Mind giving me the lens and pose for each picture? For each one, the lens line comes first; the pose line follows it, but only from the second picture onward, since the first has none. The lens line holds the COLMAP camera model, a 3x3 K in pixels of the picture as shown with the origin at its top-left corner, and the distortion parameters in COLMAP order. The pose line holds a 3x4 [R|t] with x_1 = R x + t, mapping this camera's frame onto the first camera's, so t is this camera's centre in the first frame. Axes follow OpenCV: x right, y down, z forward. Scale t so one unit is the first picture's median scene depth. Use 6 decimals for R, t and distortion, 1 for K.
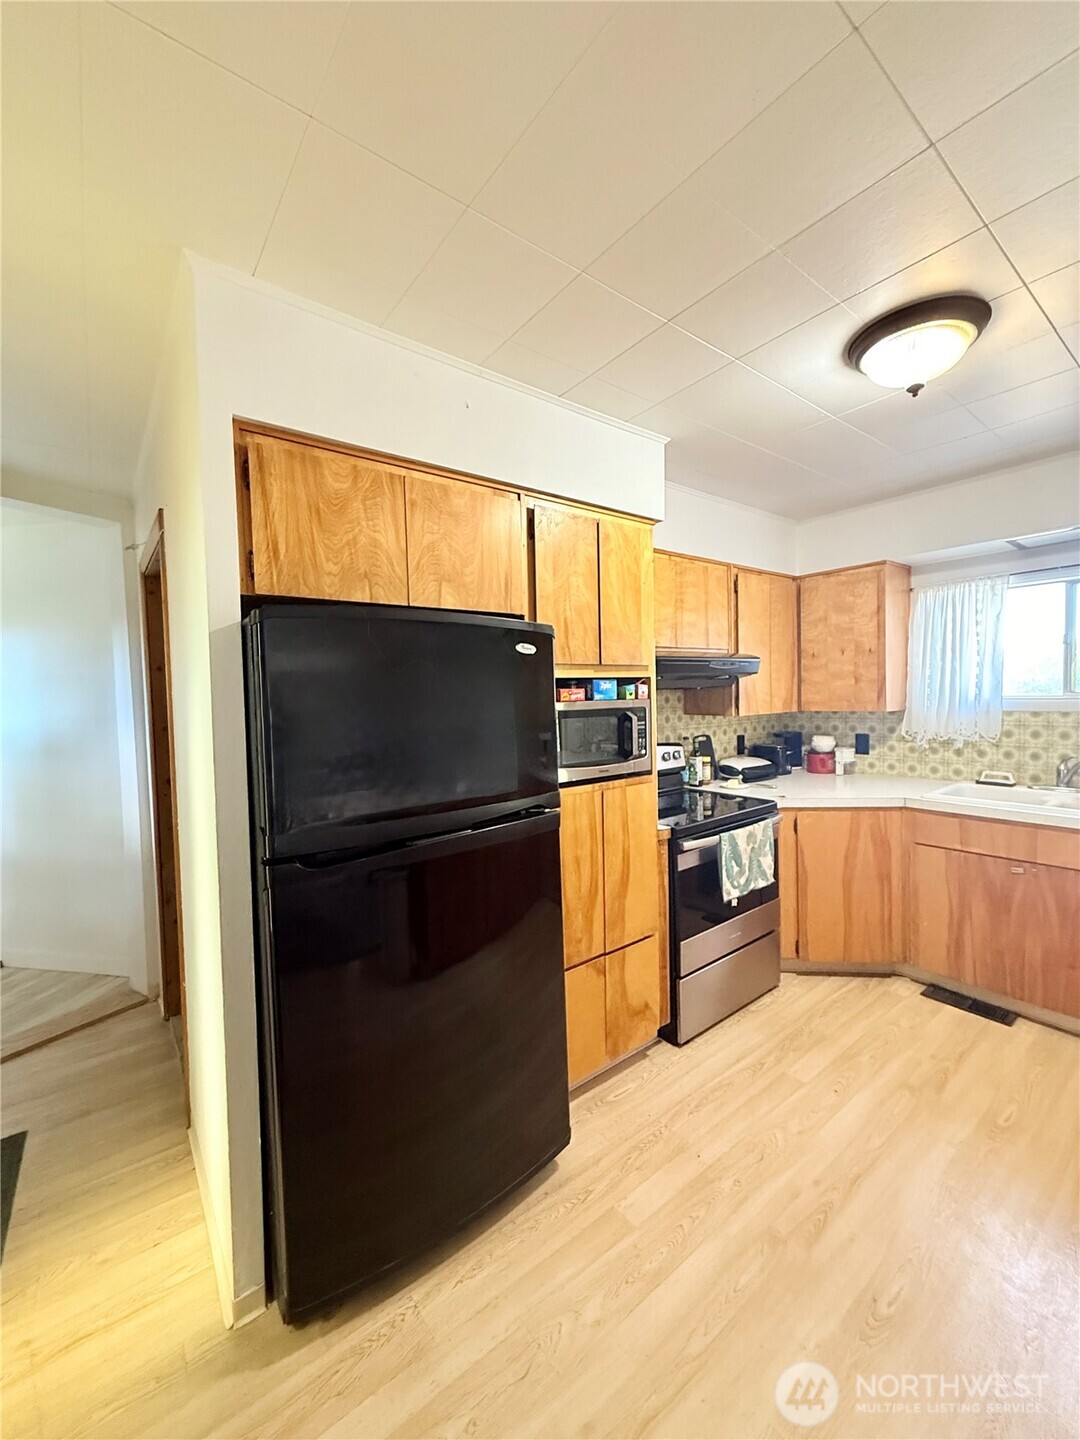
lens RADIAL K [[573.8, 0, 541.6], [0, 573.8, 714.9], [0, 0, 1]] dist [-0.000115, 0.000018]
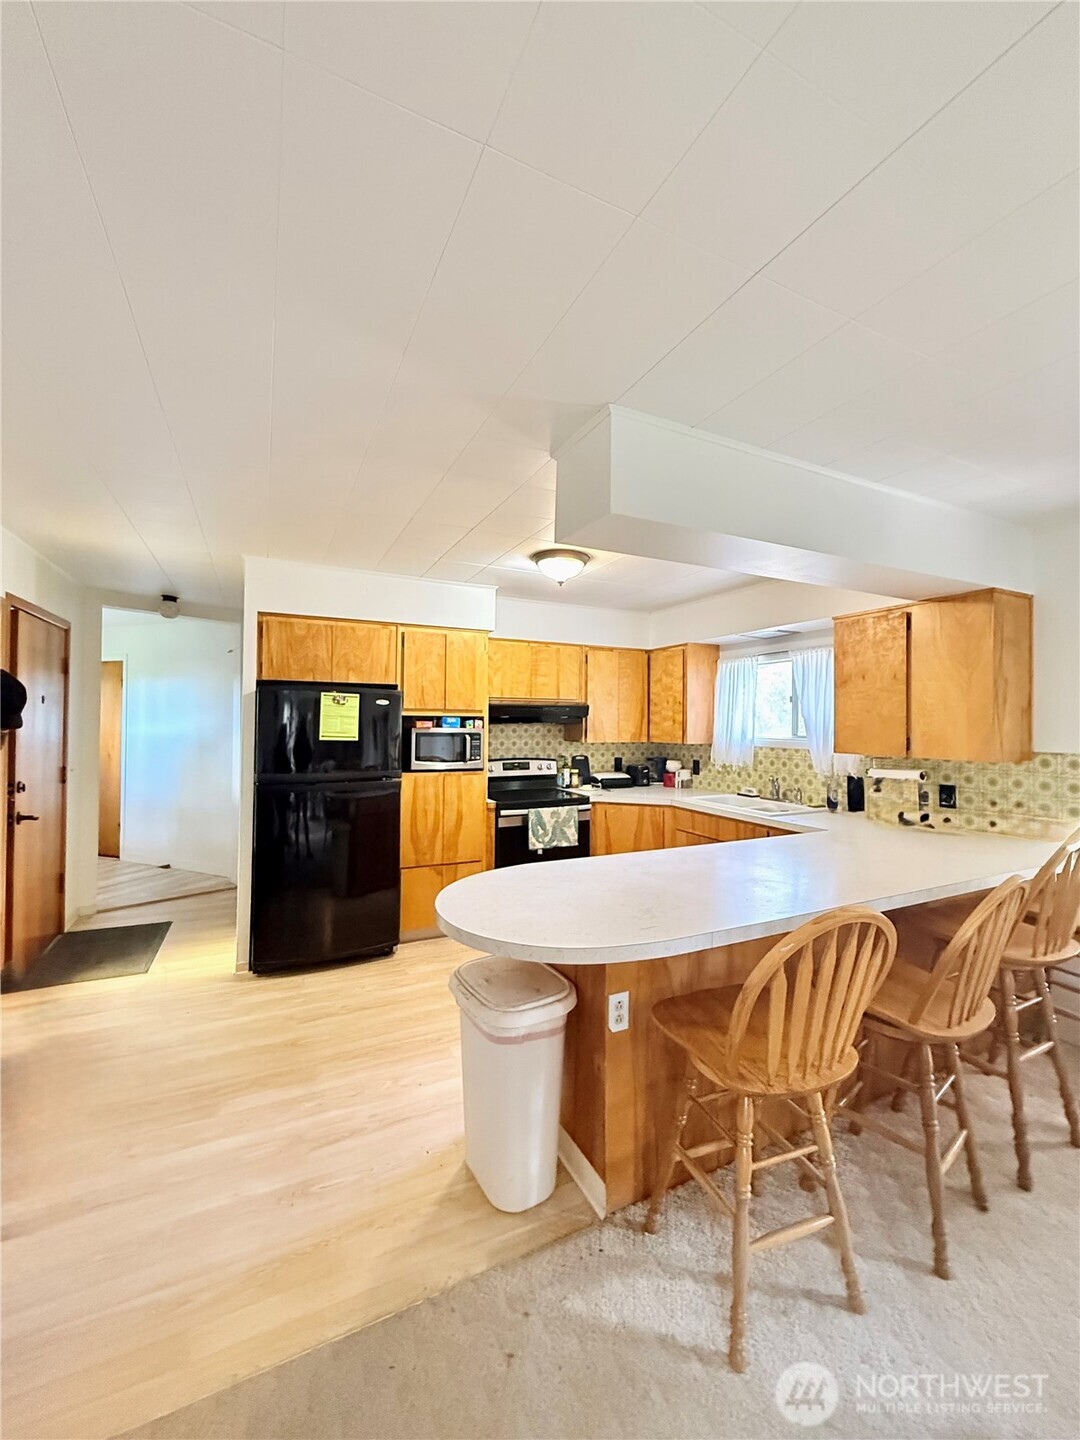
lens RADIAL K [[573.8, 0, 541.6], [0, 573.8, 714.9], [0, 0, 1]] dist [-0.000115, 0.000018]
pose [[0.978316, 0.032363, -0.204576, 0.639339], [-0.042641, 0.998029, -0.046033, 0.004190], [0.202683, 0.053758, 0.977768, -0.631592]]
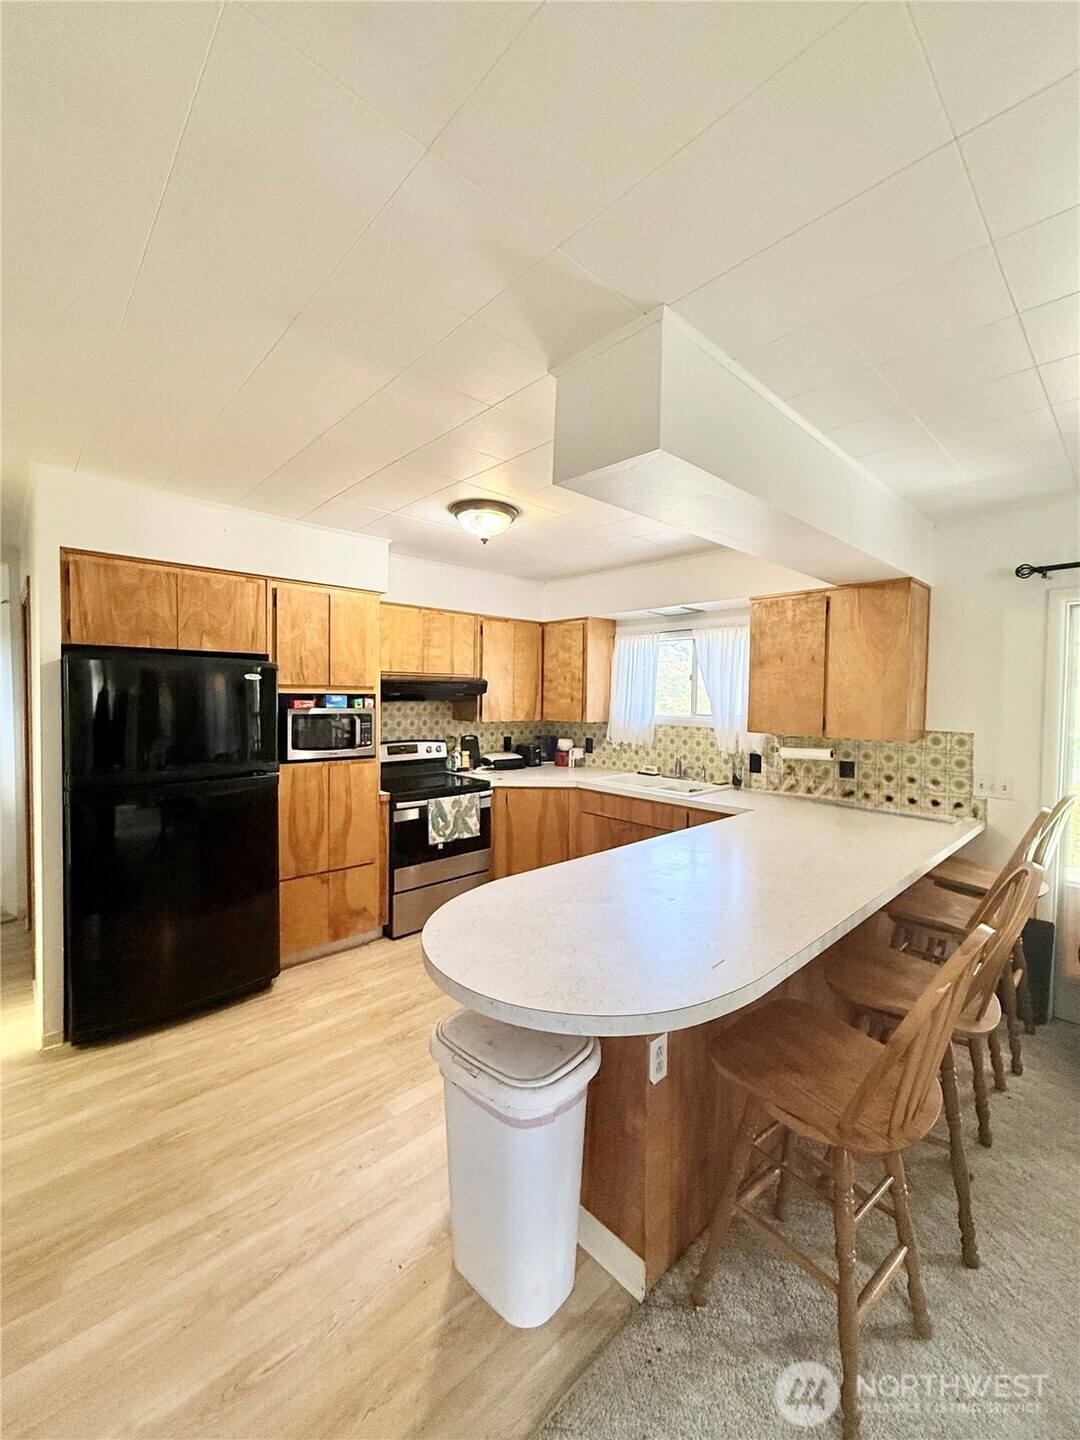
lens RADIAL K [[573.8, 0, 541.6], [0, 573.8, 714.9], [0, 0, 1]] dist [-0.000115, 0.000018]
pose [[0.994974, 0.034720, 0.093920, 0.424628], [-0.034201, 0.999390, -0.007135, -0.012518], [-0.094110, 0.003887, 0.995554, -0.489503]]
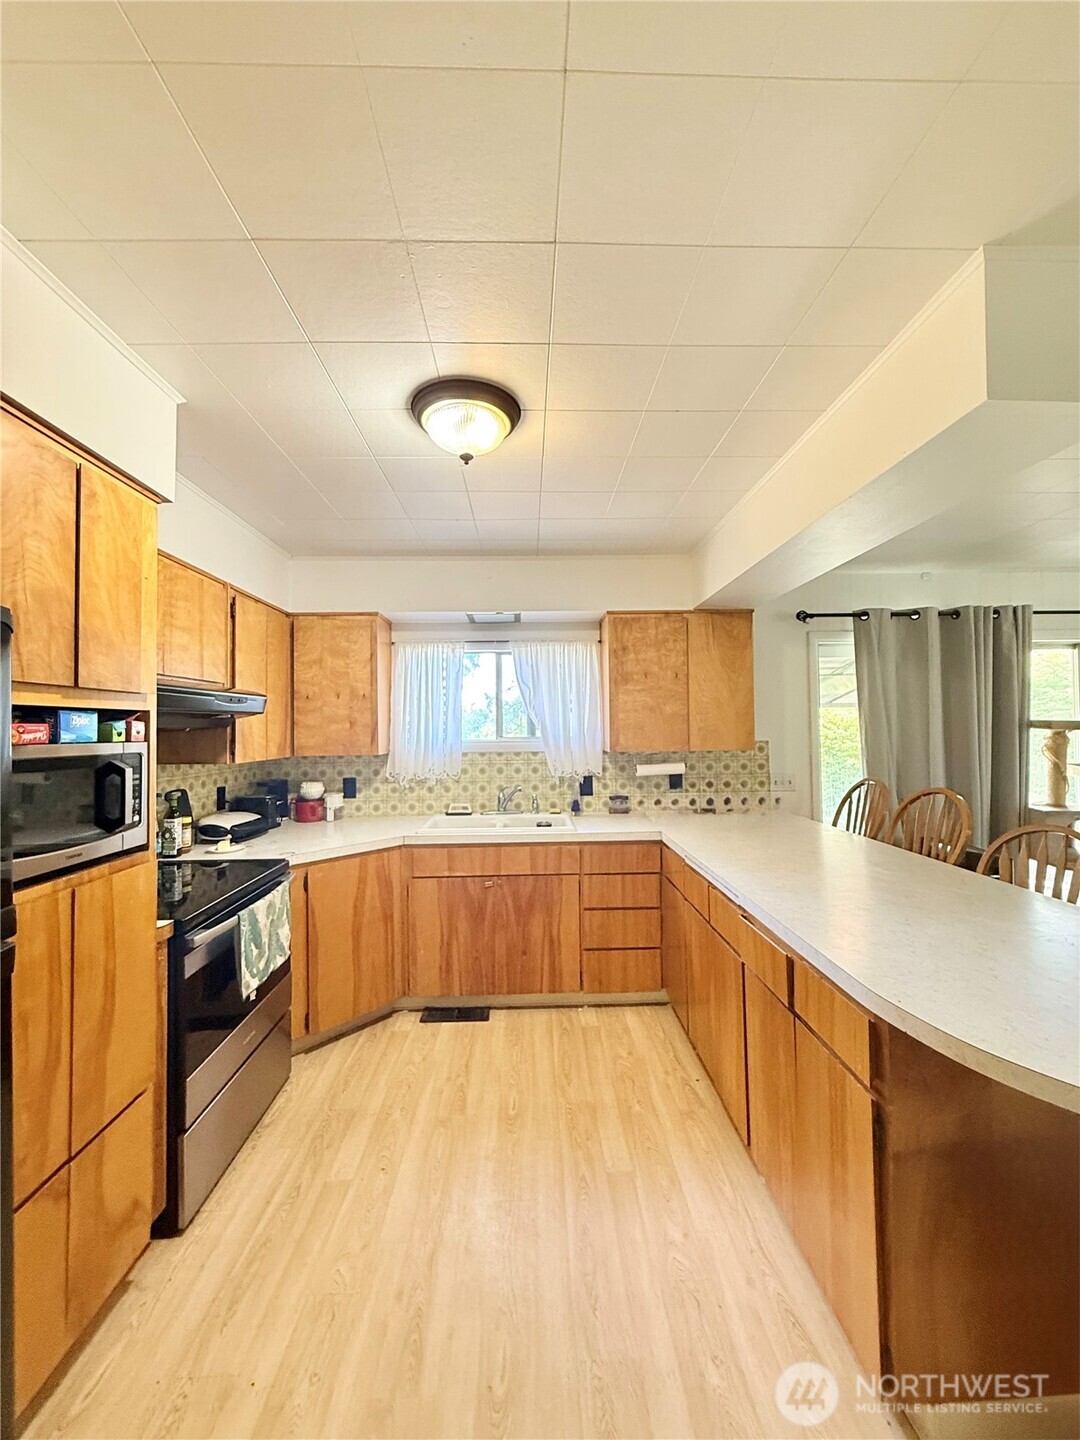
lens RADIAL K [[573.8, 0, 541.6], [0, 573.8, 714.9], [0, 0, 1]] dist [-0.000115, 0.000018]
pose [[0.591258, 0.036996, 0.805634, -0.082235], [0.030069, 0.997241, -0.067863, 0.001563], [-0.805922, 0.064349, 0.588514, 0.168064]]
